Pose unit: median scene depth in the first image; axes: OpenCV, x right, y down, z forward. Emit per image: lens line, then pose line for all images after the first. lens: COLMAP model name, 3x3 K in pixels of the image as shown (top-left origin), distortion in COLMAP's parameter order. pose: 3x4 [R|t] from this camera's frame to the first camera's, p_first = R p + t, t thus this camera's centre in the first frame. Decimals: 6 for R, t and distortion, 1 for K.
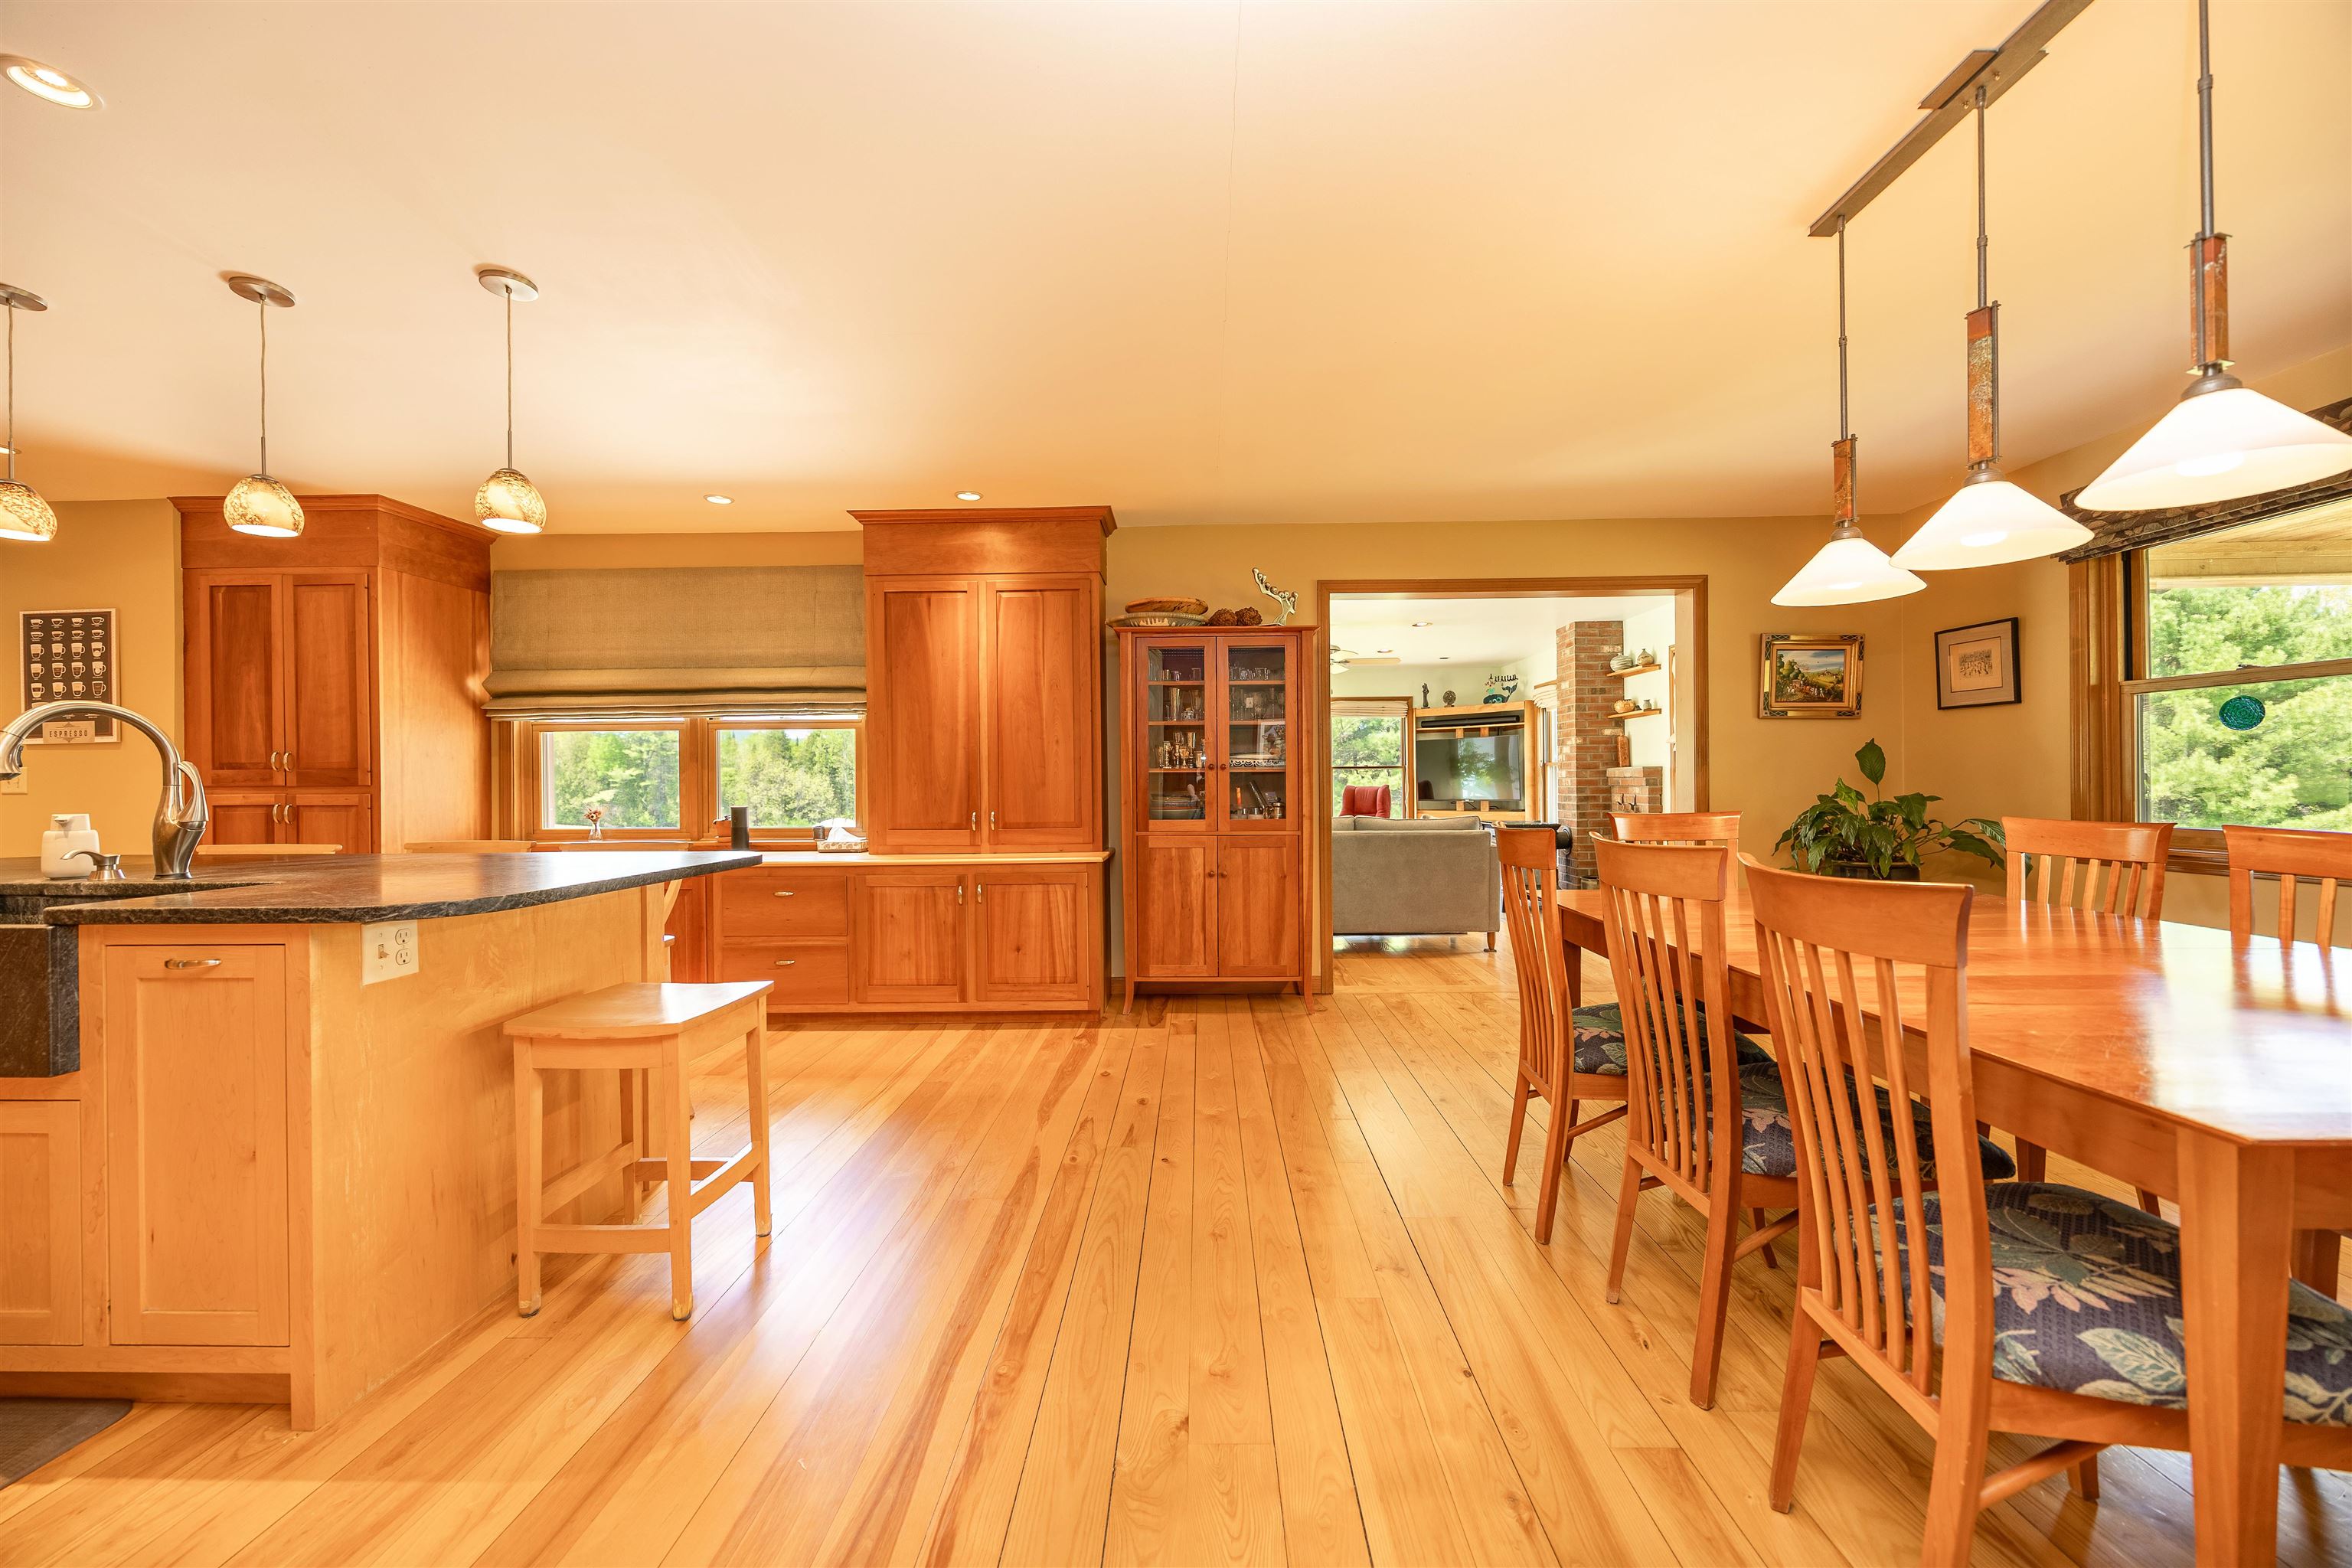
lens RADIAL K [[898.4, 0, 1186.1], [0, 898.4, 782.8], [0, 0, 1]] dist [-0.000084, -0.000555]
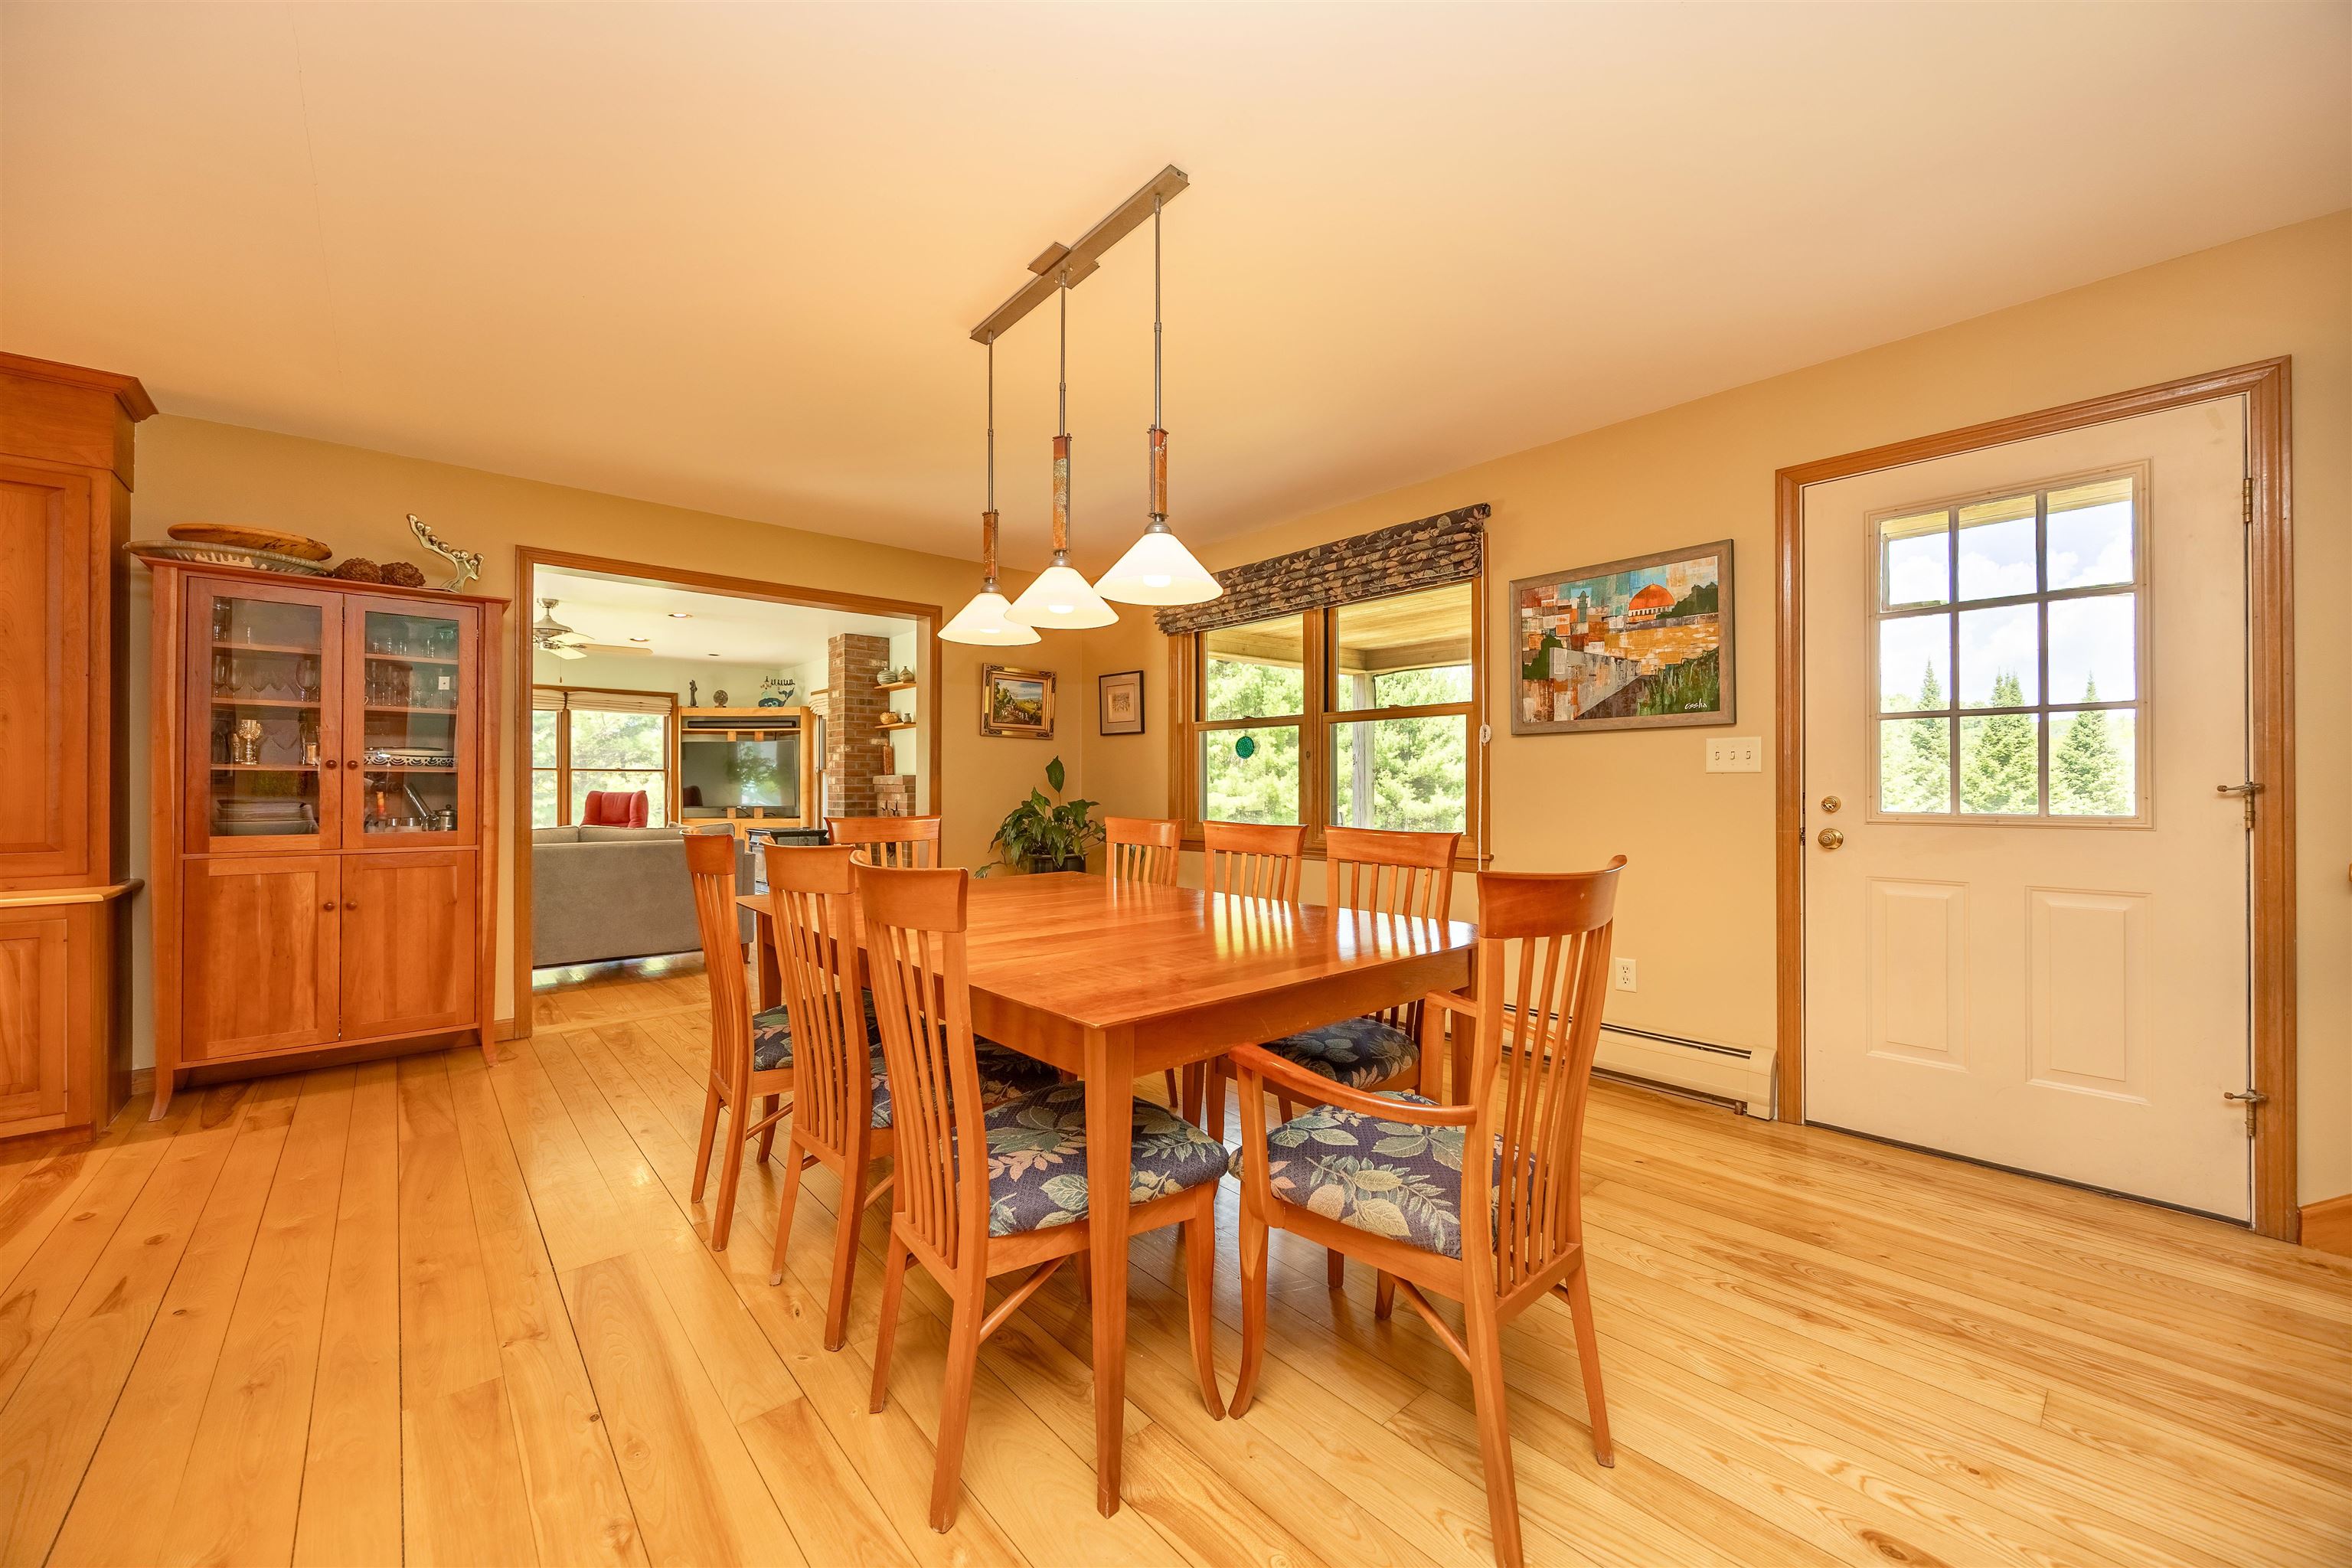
lens RADIAL K [[898.4, 0, 1164.8], [0, 898.4, 783.1], [0, 0, 1]] dist [-0.000084, -0.000555]
pose [[0.735802, 0.012617, 0.677079, 0.042967], [-0.007902, 0.999918, -0.010046, 0.000122], [-0.677151, 0.002041, 0.735842, -0.037208]]
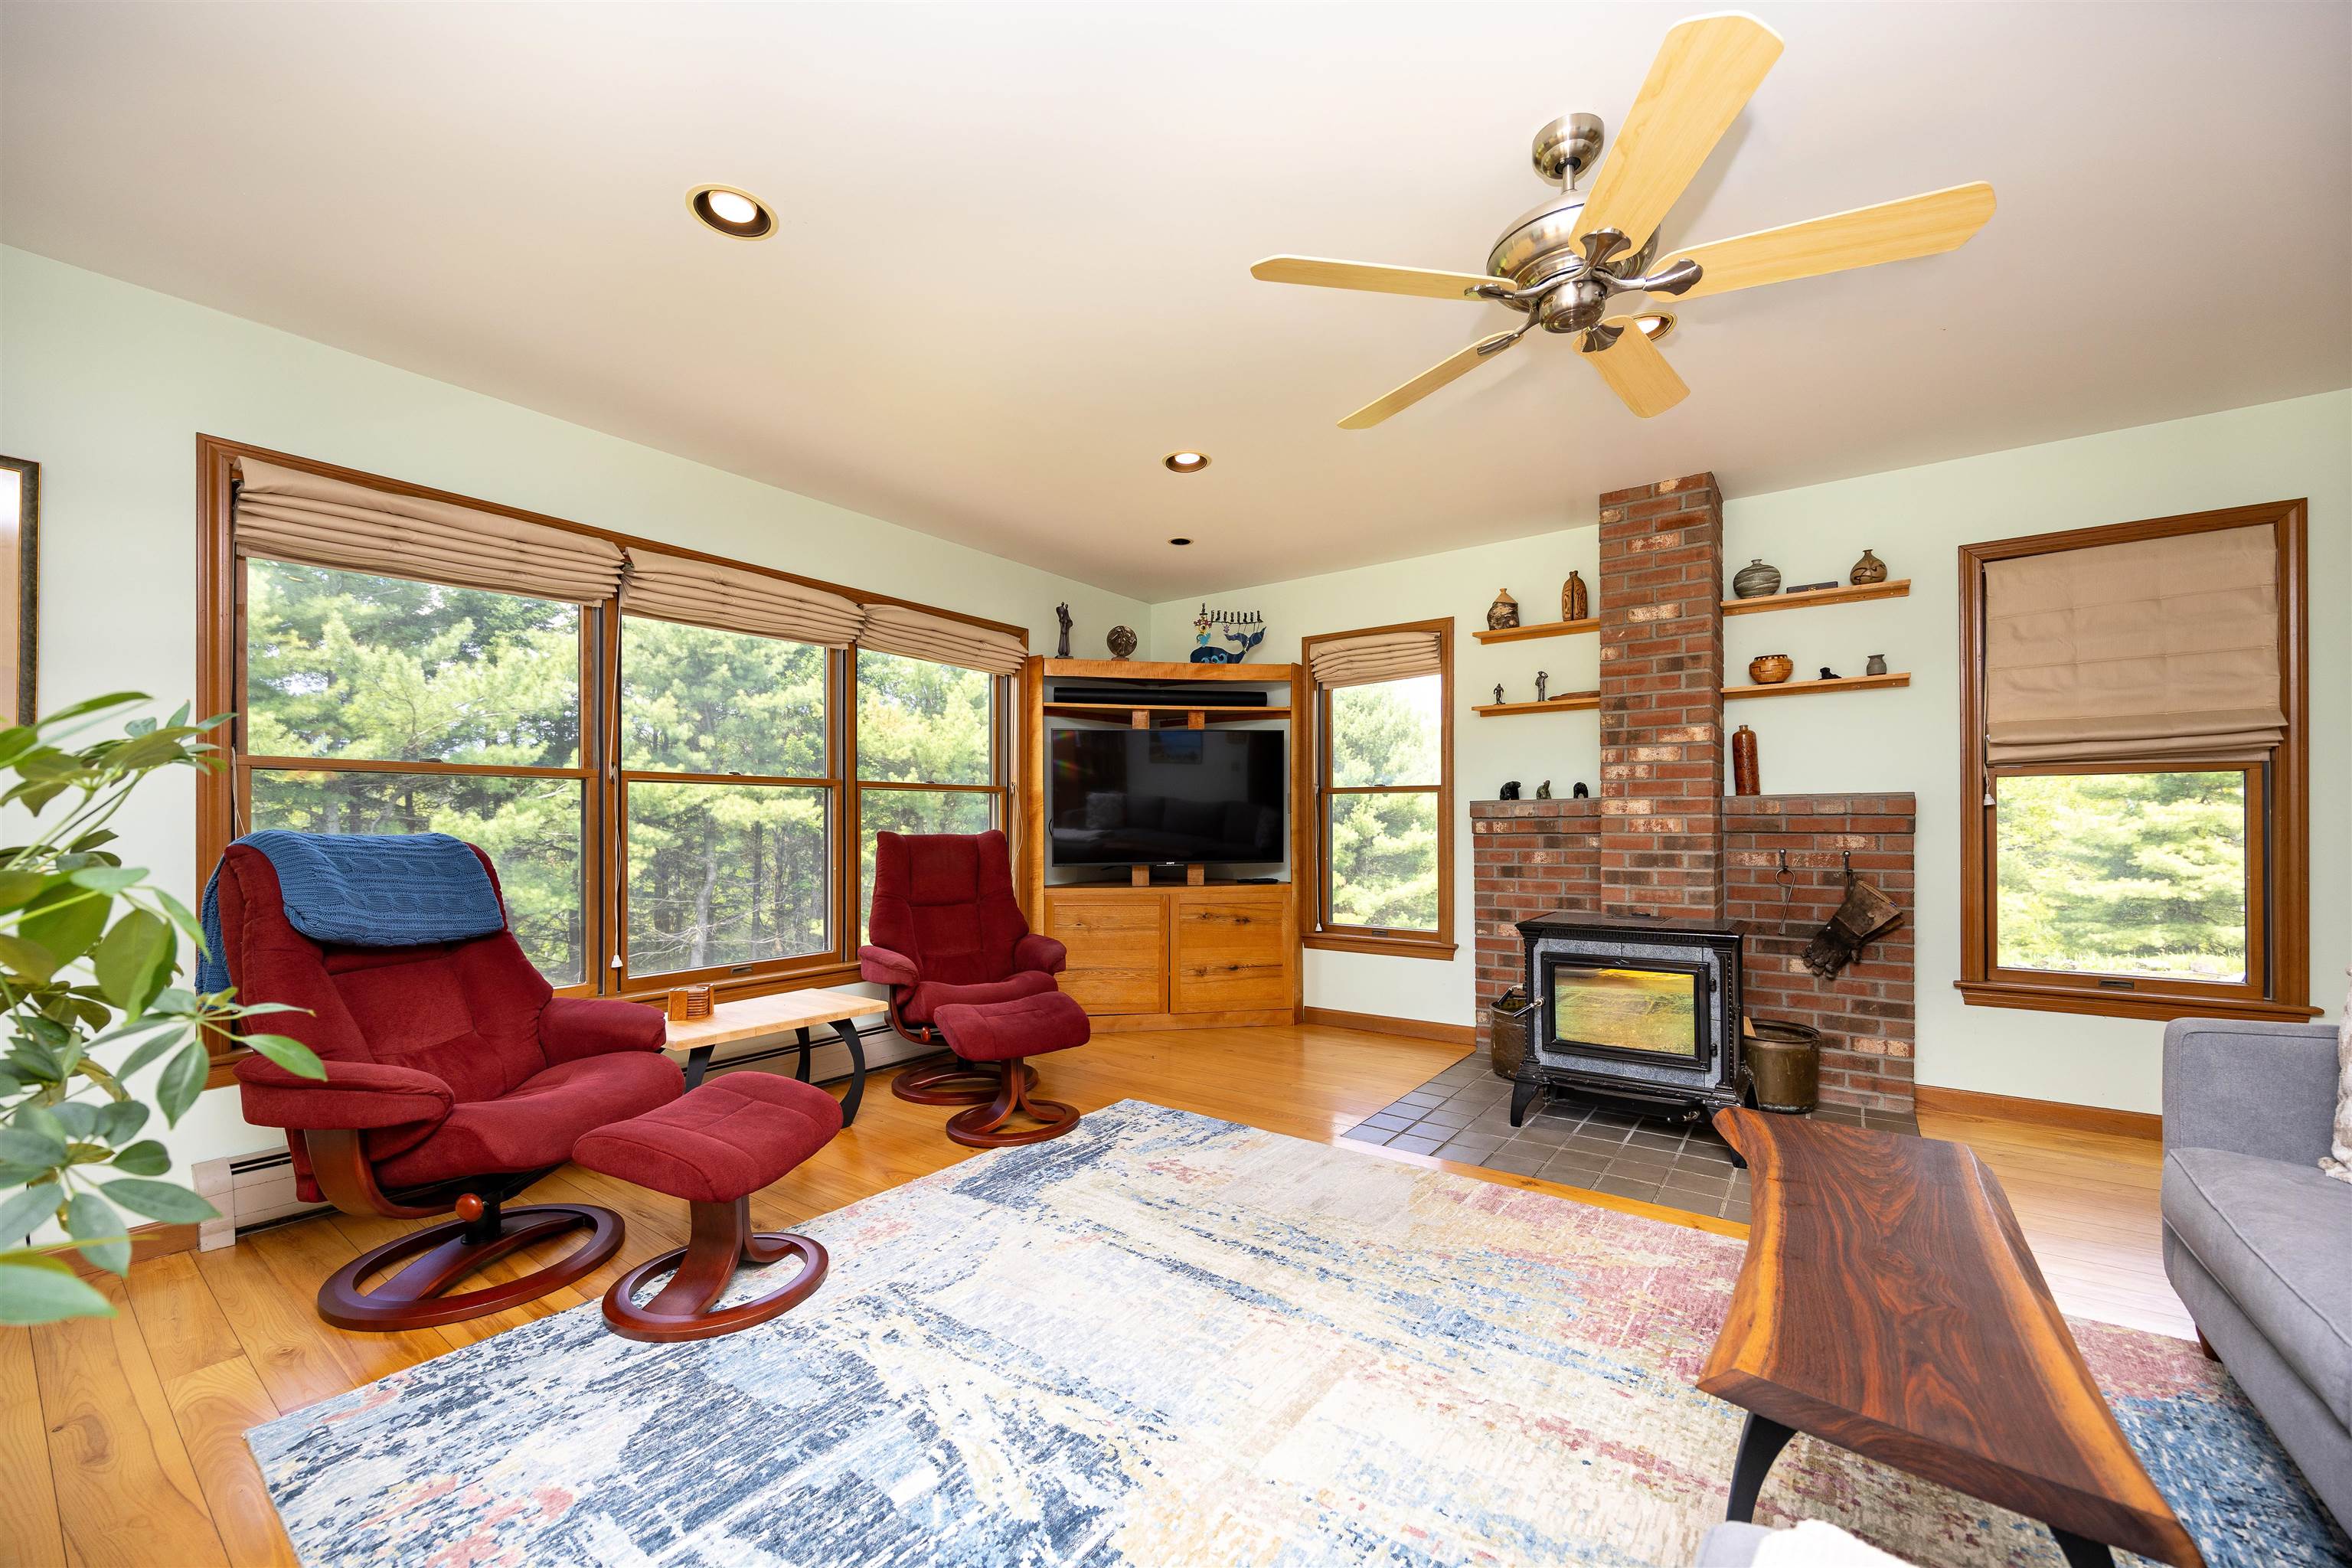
lens RADIAL K [[898.4, 0, 1169.7], [0, 898.4, 838.8], [0, 0, 1]] dist [-0.000084, -0.000555]
pose [[0.567083, -0.006254, 0.823637, -0.169076], [-0.006345, 0.999908, 0.011961, 0.002581], [-0.823636, -0.012009, 0.566992, 2.006148]]
